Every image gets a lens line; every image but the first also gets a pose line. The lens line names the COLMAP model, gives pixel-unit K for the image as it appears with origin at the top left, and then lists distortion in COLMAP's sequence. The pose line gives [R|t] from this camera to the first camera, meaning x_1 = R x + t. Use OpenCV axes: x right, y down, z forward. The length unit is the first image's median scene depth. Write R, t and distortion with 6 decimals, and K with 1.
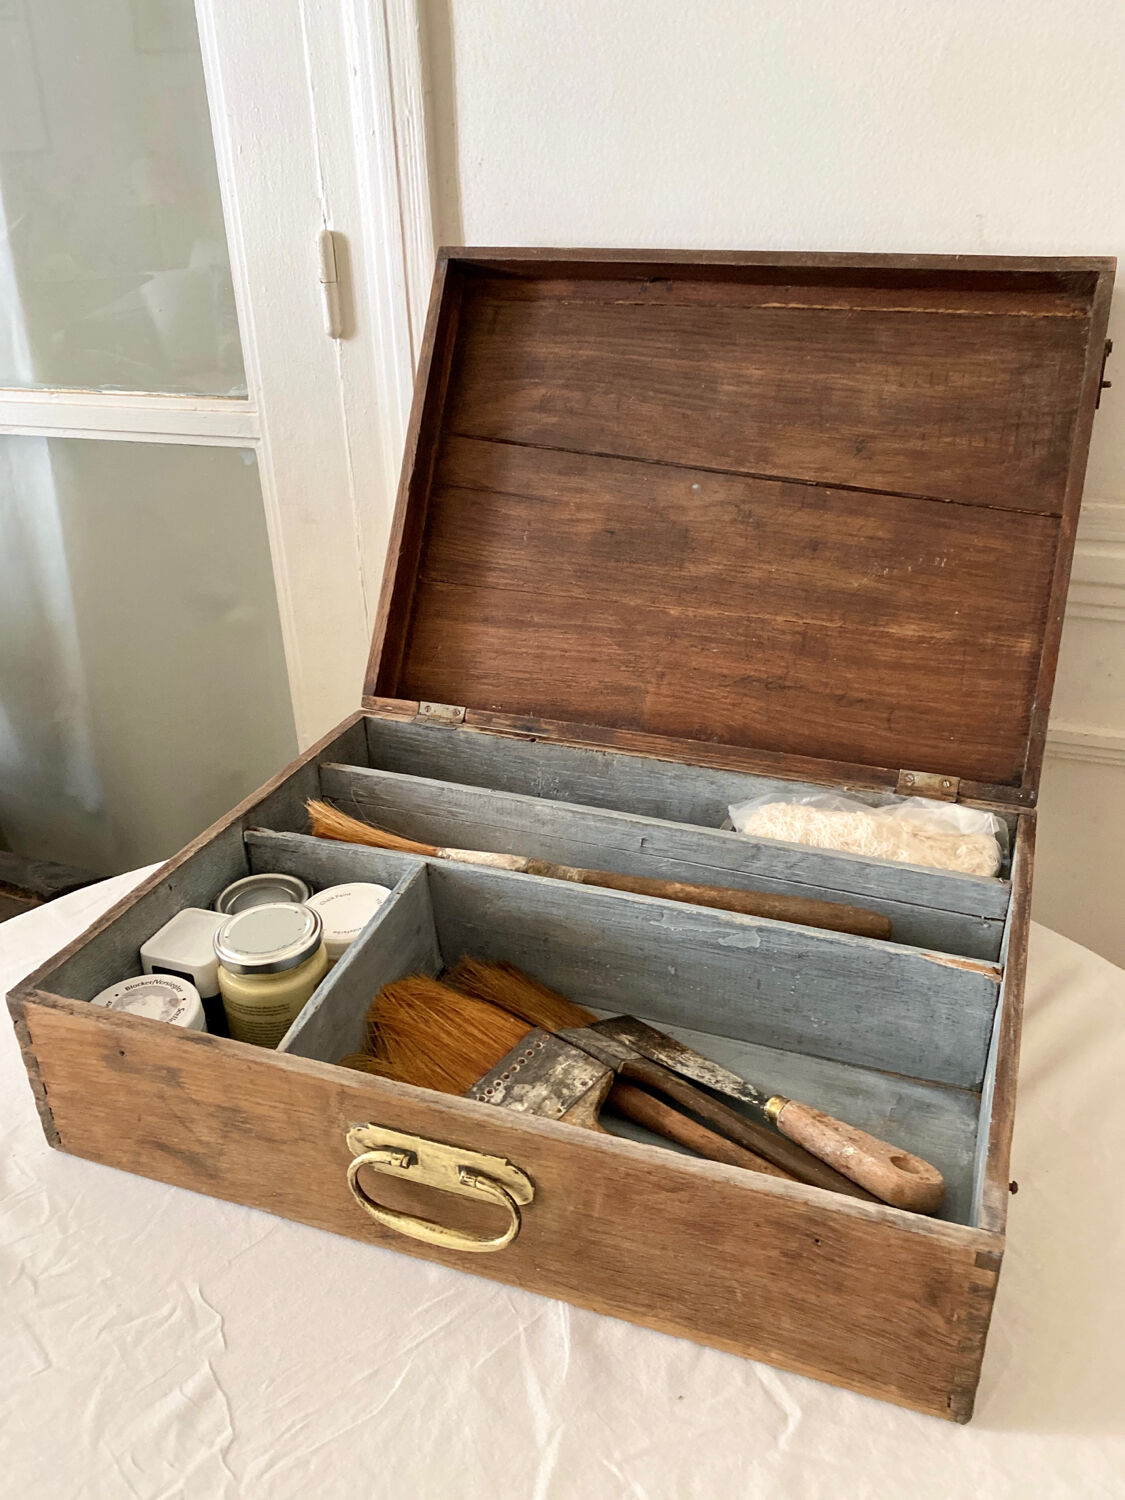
lens RADIAL K [[1194.0, 0, 580.5], [0, 1194.0, 745.4], [0, 0, 1]] dist [0.100891, -0.256315]
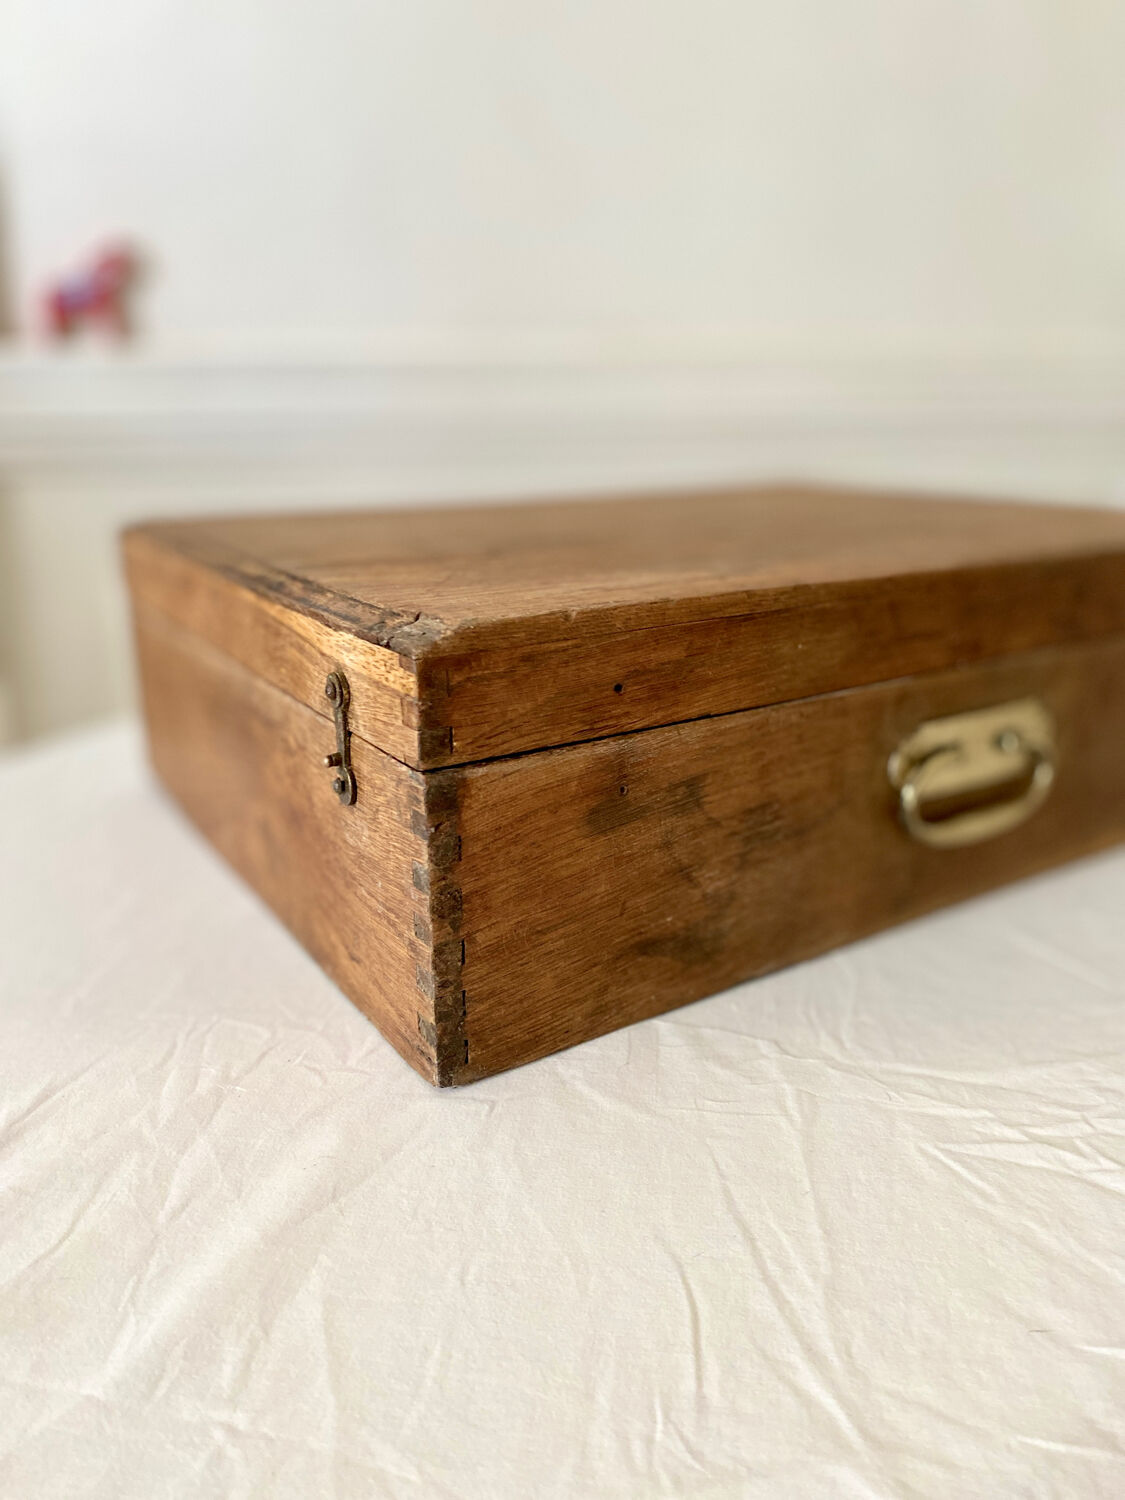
lens RADIAL K [[1156.9, 0, 562.5], [0, 1156.9, 750.0], [0, 0, 1]] dist [0.150278, 0.000663]
pose [[0.595845, -0.219687, 0.772468, -0.770457], [0.355333, 0.934703, -0.008260, 0.200096], [-0.720213, 0.279406, 0.635000, 0.540896]]
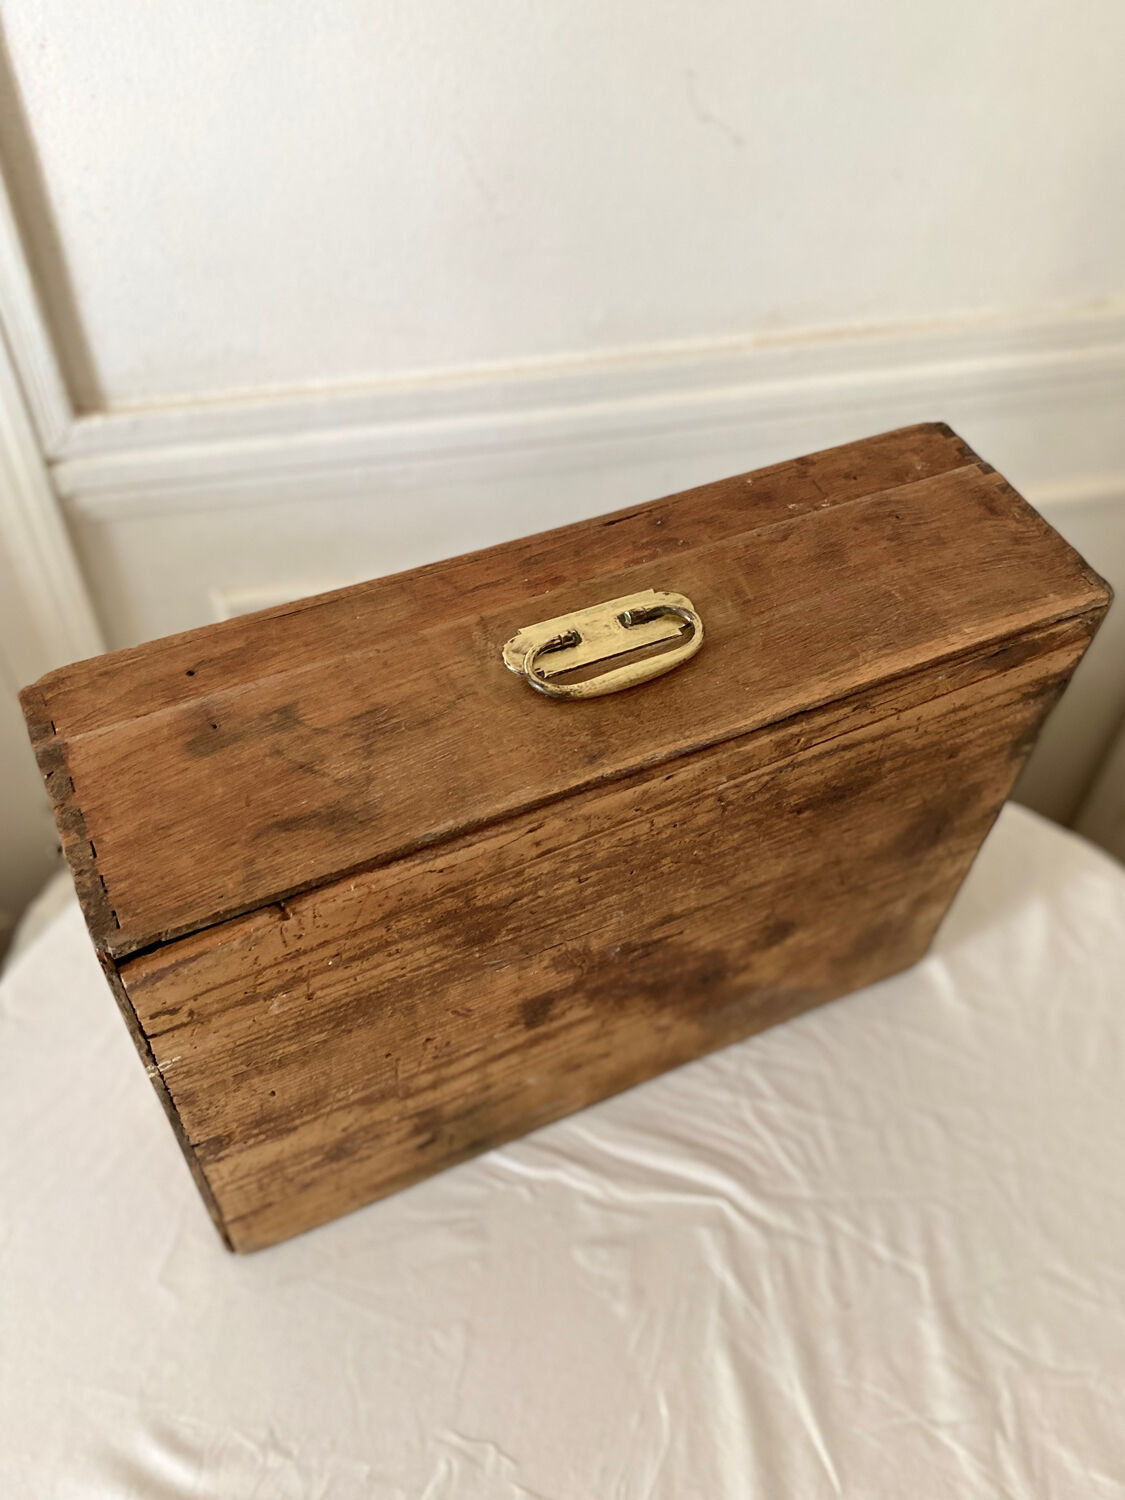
lens RADIAL K [[1305.9, 0, 551.6], [0, 1305.9, 750.3], [0, 0, 1]] dist [0.129336, -0.372238]
pose [[0.839505, -0.058968, 0.540142, -0.595245], [0.526643, 0.332934, -0.782178, 0.965381], [-0.133708, 0.941105, 0.310554, 0.611353]]
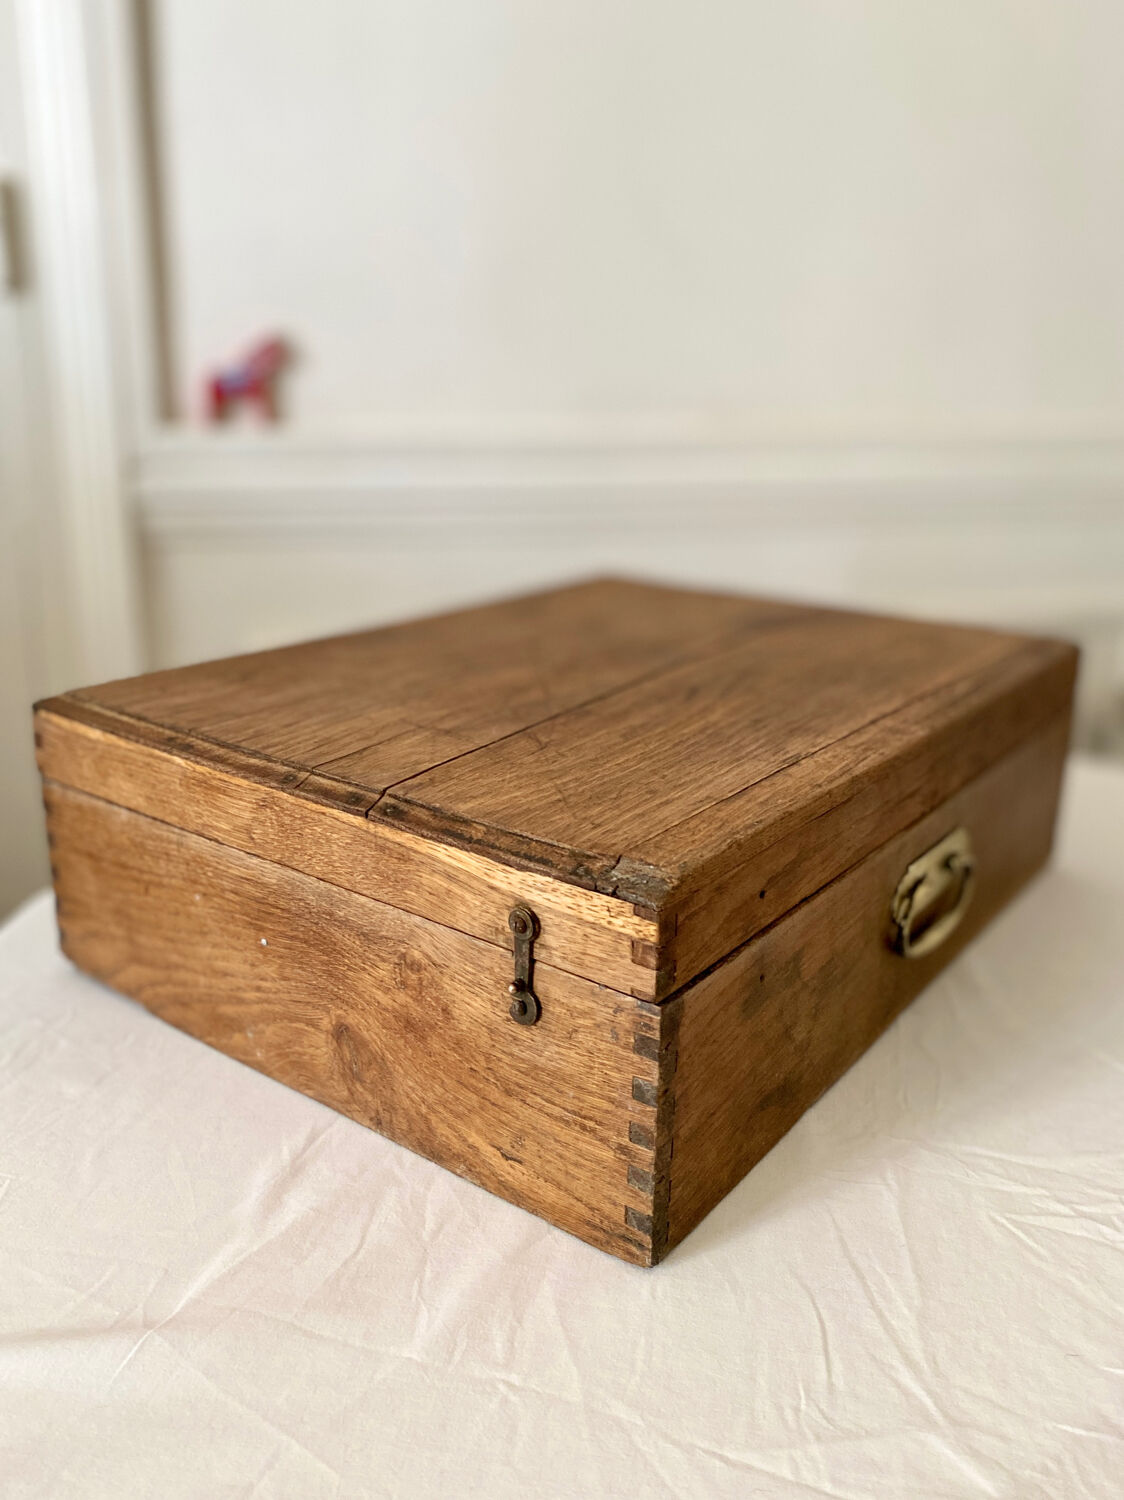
lens RADIAL K [[1279.3, 0, 553.1], [0, 1279.3, 723.9], [0, 0, 1]] dist [0.207857, -0.665544]
pose [[0.284973, -0.251503, 0.924952, -0.988876], [0.412145, 0.903359, 0.118652, -0.034543], [-0.865406, 0.347402, 0.361088, 0.668289]]
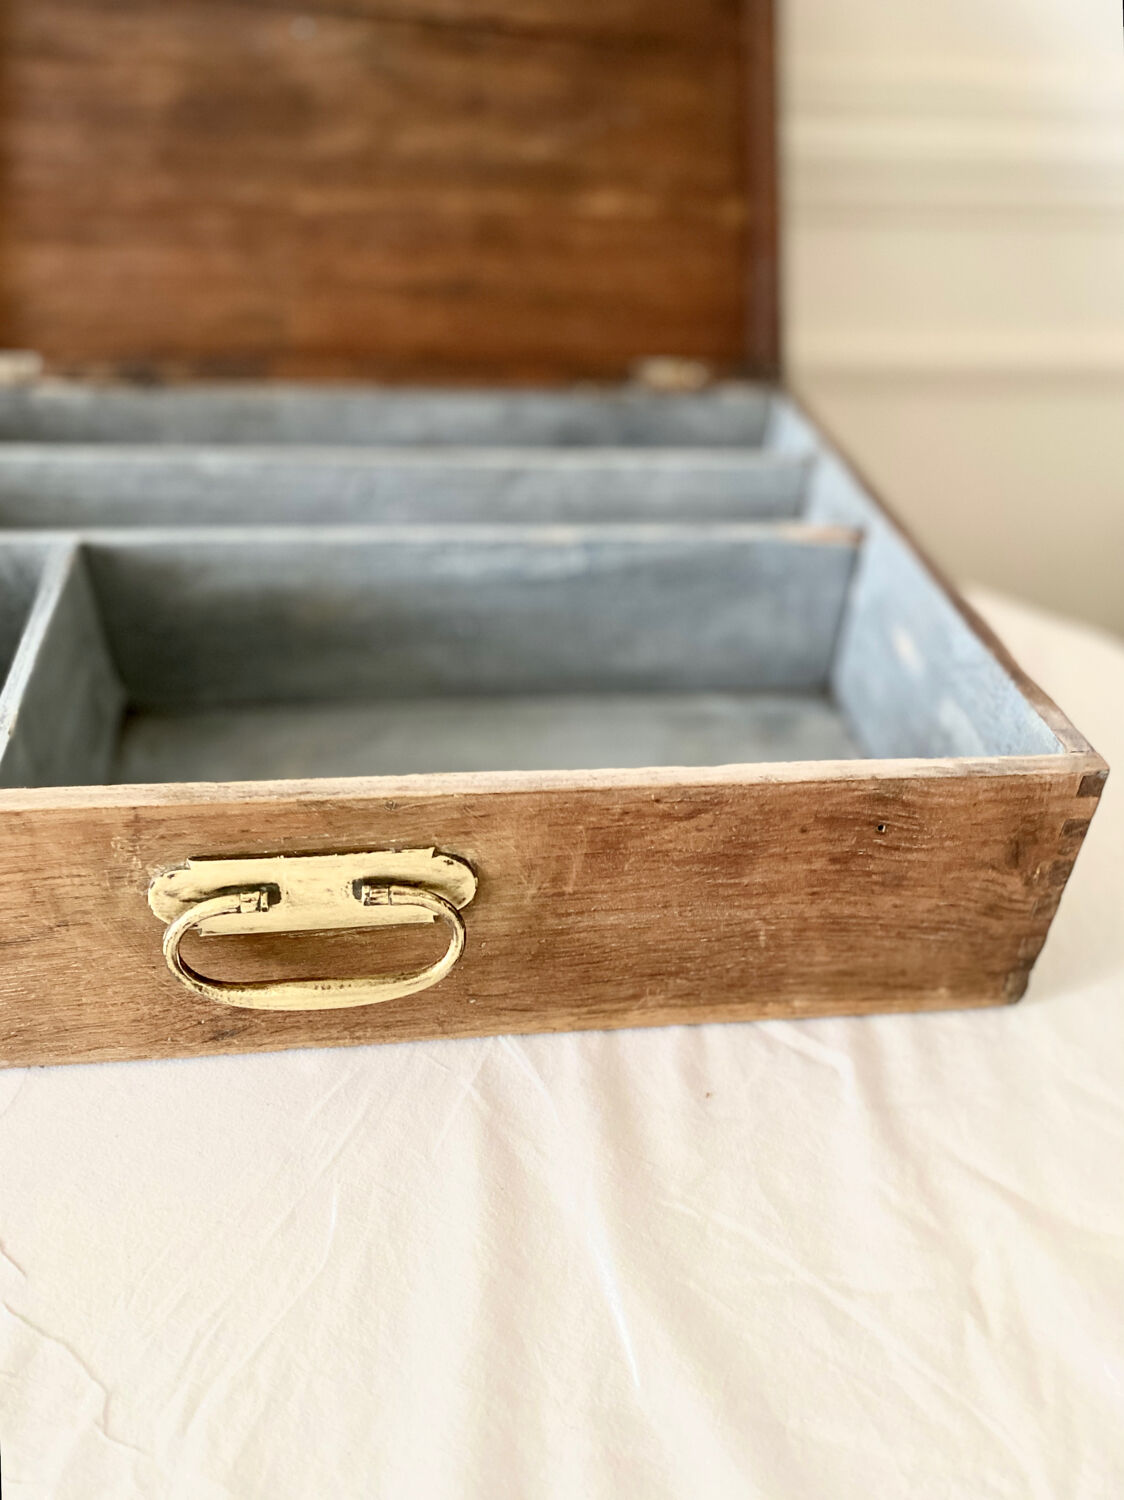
lens RADIAL K [[1194.0, 0, 580.0], [0, 1194.0, 745.4], [0, 0, 1]] dist [0.100891, -0.256315]
pose [[0.886909, -0.207576, 0.412680, -0.195135], [0.146528, 0.973636, 0.174824, 0.143826], [-0.438089, -0.094584, 0.893942, 0.294617]]
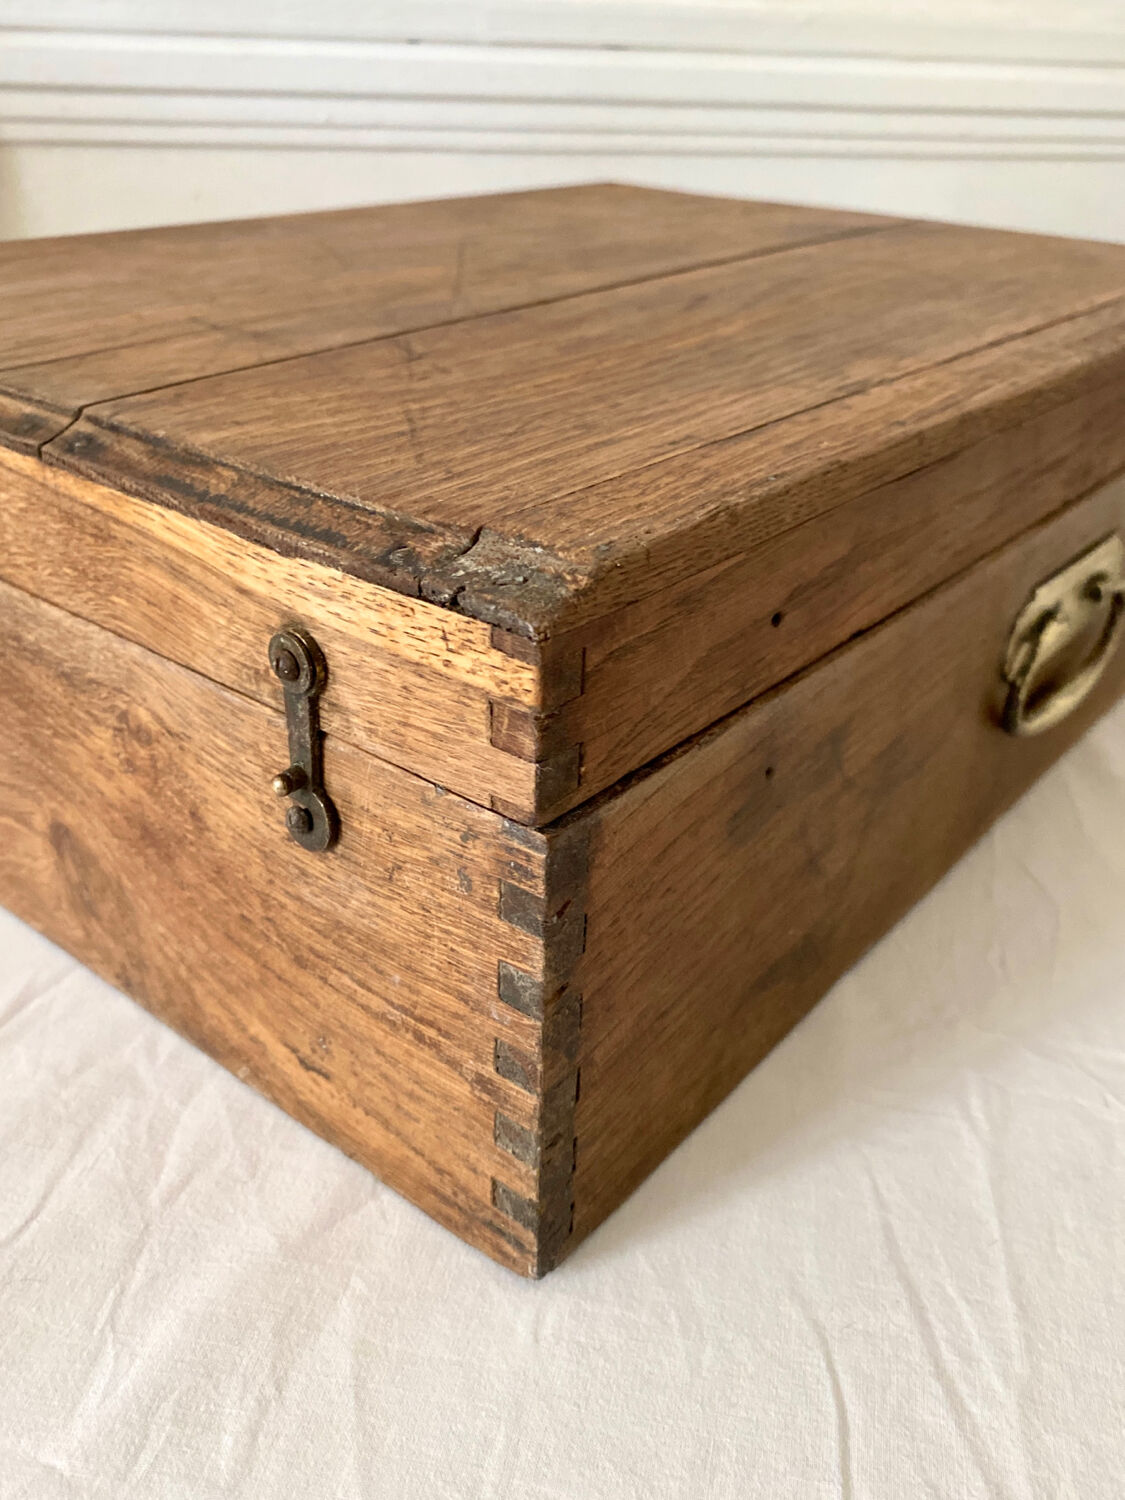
lens RADIAL K [[1329.0, 0, 582.4], [0, 1329.0, 707.5], [0, 0, 1]] dist [0.141319, -0.420579]
pose [[0.309042, -0.400741, 0.862496, -0.685391], [0.392563, 0.879779, 0.268112, 0.077855], [-0.866249, 0.255727, 0.429204, 0.747053]]
